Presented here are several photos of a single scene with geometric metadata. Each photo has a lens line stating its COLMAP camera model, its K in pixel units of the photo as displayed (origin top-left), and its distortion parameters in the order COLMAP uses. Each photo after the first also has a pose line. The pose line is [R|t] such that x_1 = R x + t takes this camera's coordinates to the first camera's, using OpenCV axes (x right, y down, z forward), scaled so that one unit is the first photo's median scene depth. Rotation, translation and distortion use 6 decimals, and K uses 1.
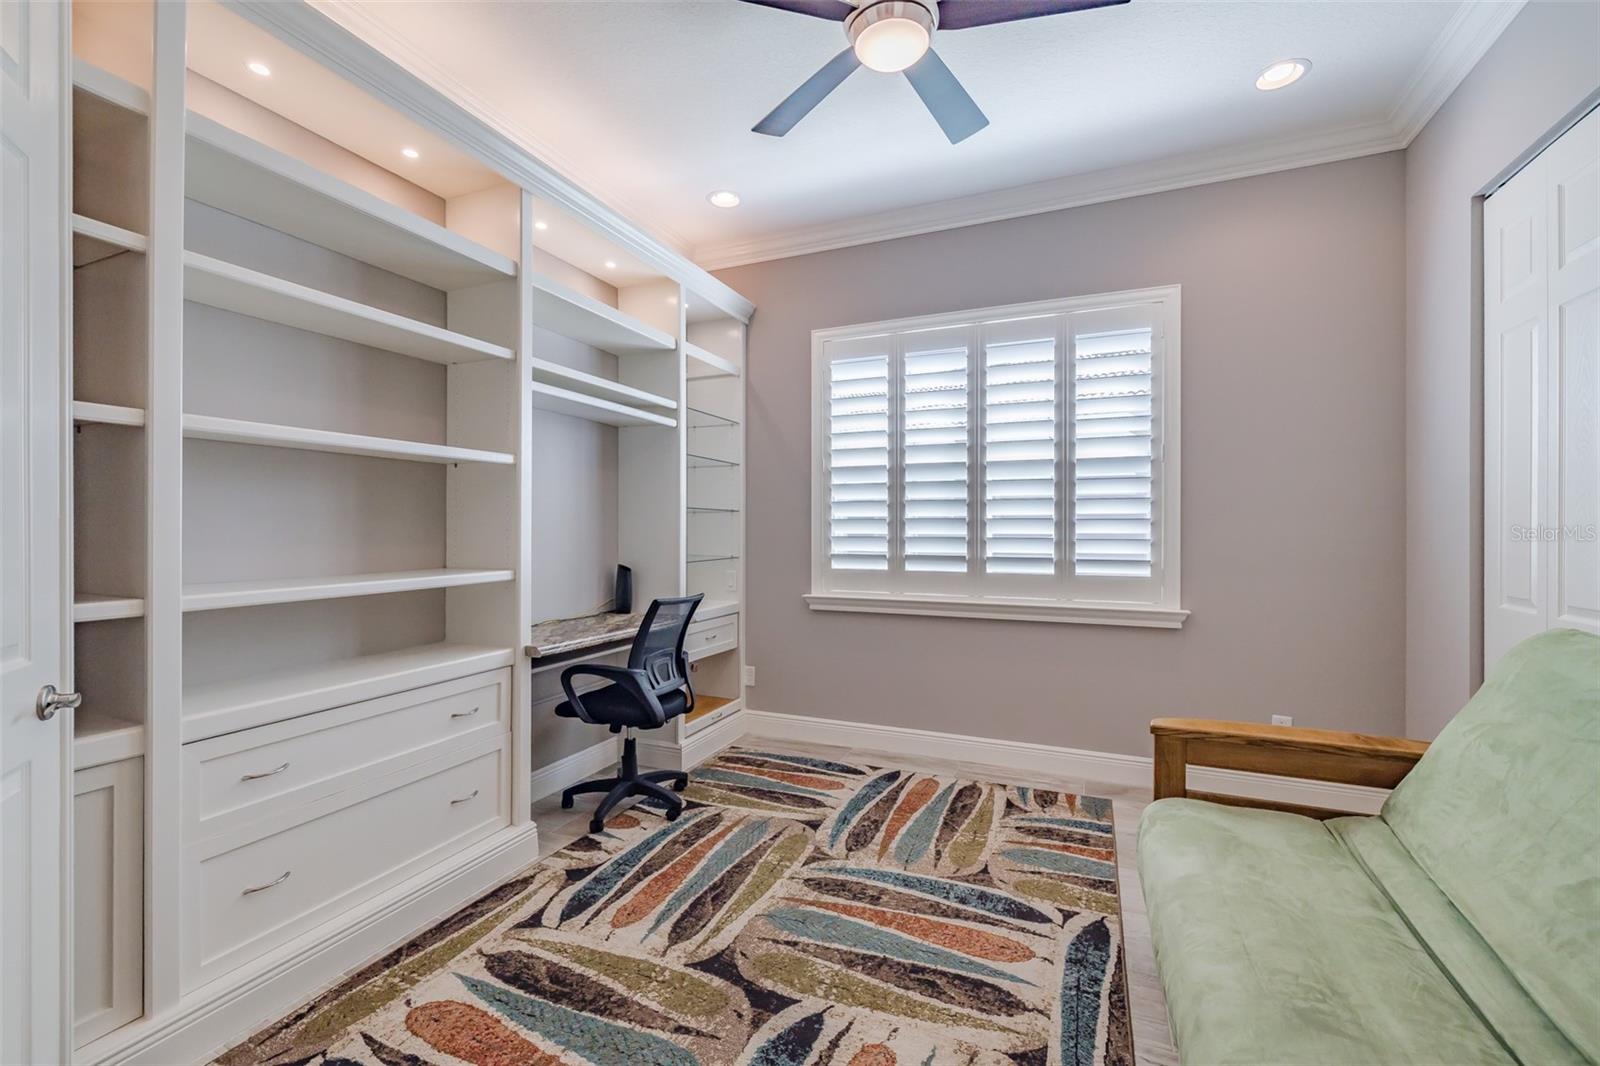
lens RADIAL K [[674.4, 0, 793.1], [0, 674.4, 532.3], [0, 0, 1]] dist [0.001905, -0.002264]
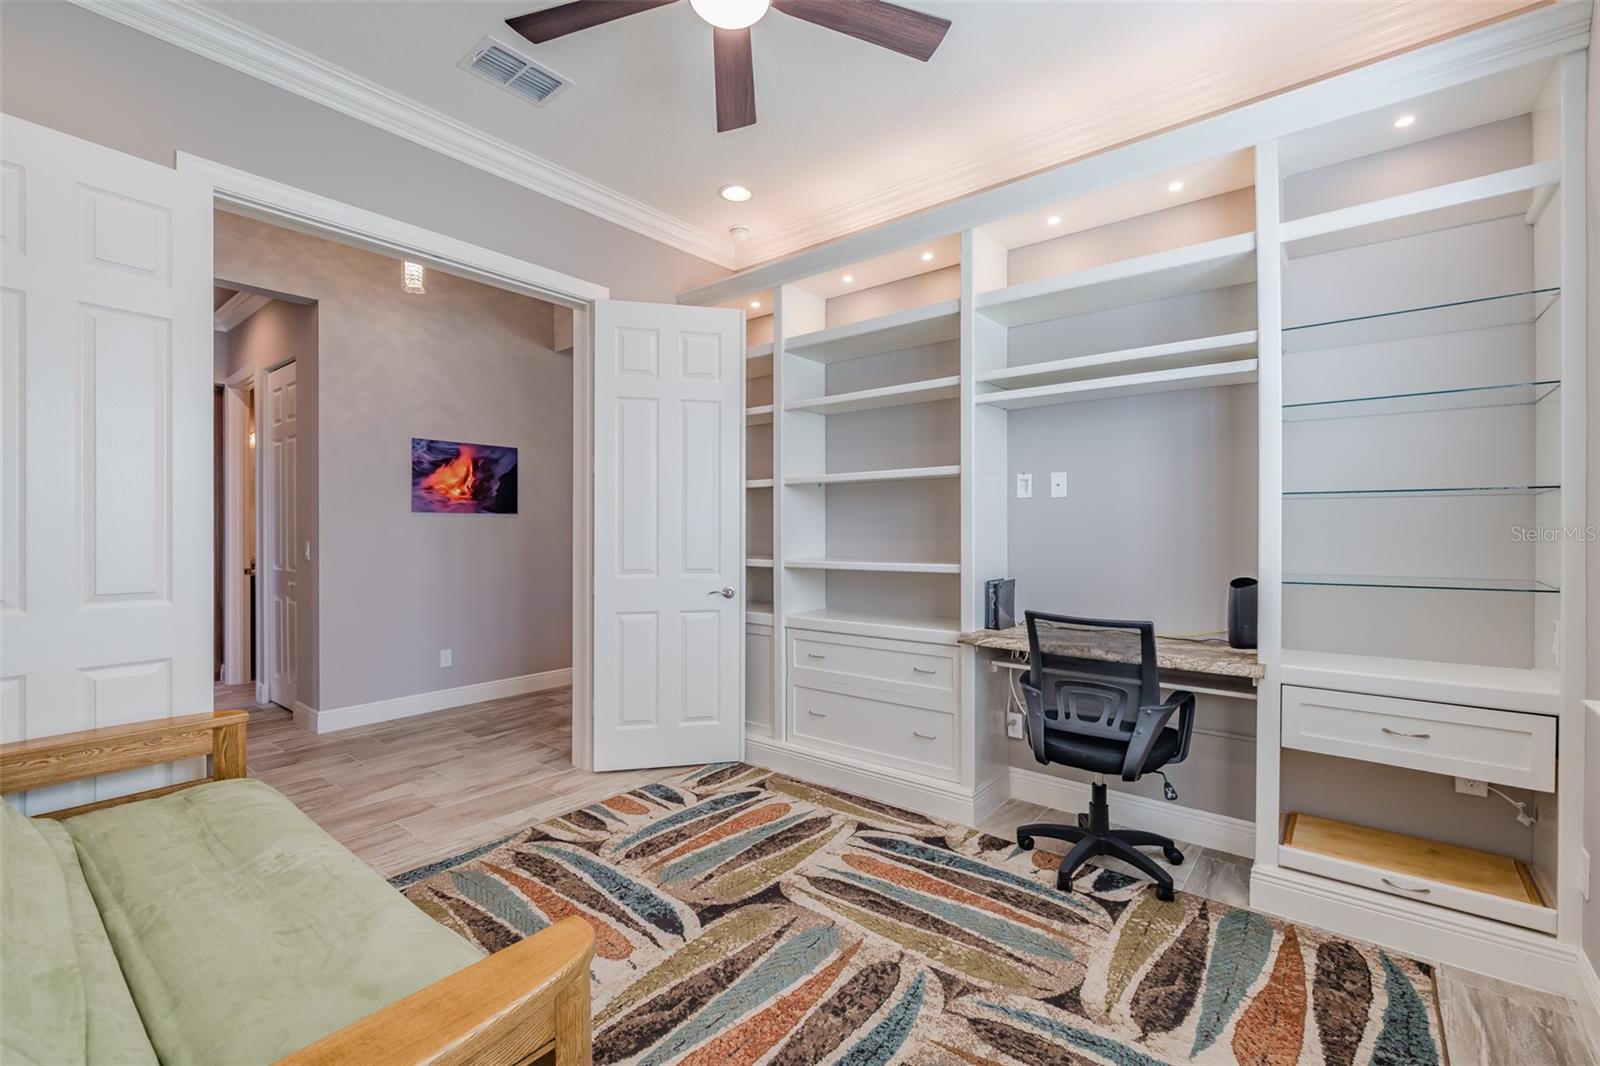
lens RADIAL K [[674.4, 0, 802.1], [0, 674.4, 542.5], [0, 0, 1]] dist [0.001905, -0.002264]
pose [[-0.264787, 0.014422, -0.964199, 0.804969], [-0.002550, 0.999874, 0.015656, -0.002728], [0.964303, 0.006604, -0.264717, 1.080219]]
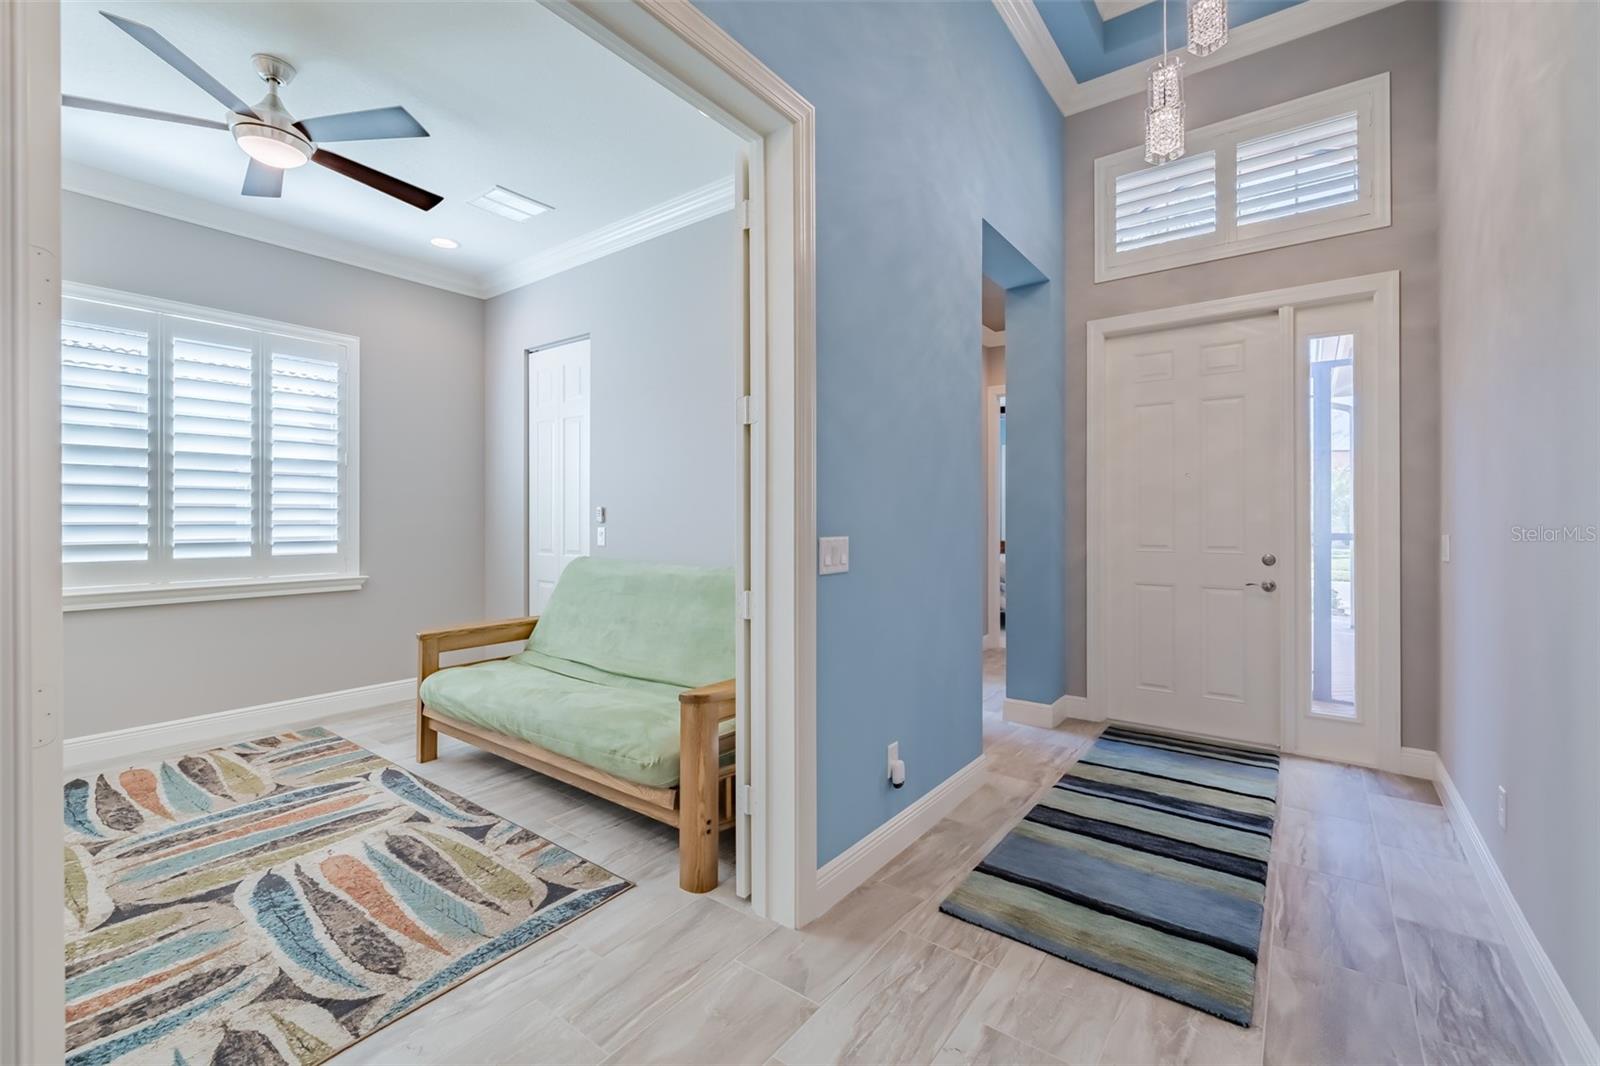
lens RADIAL K [[674.4, 0, 821.3], [0, 674.4, 514.7], [0, 0, 1]] dist [0.001905, -0.002264]
pose [[0.211927, 0.001067, 0.977285, -0.748205], [0.002222, 0.999996, -0.001574, -0.006093], [-0.977283, 0.002505, 0.211924, -0.271836]]
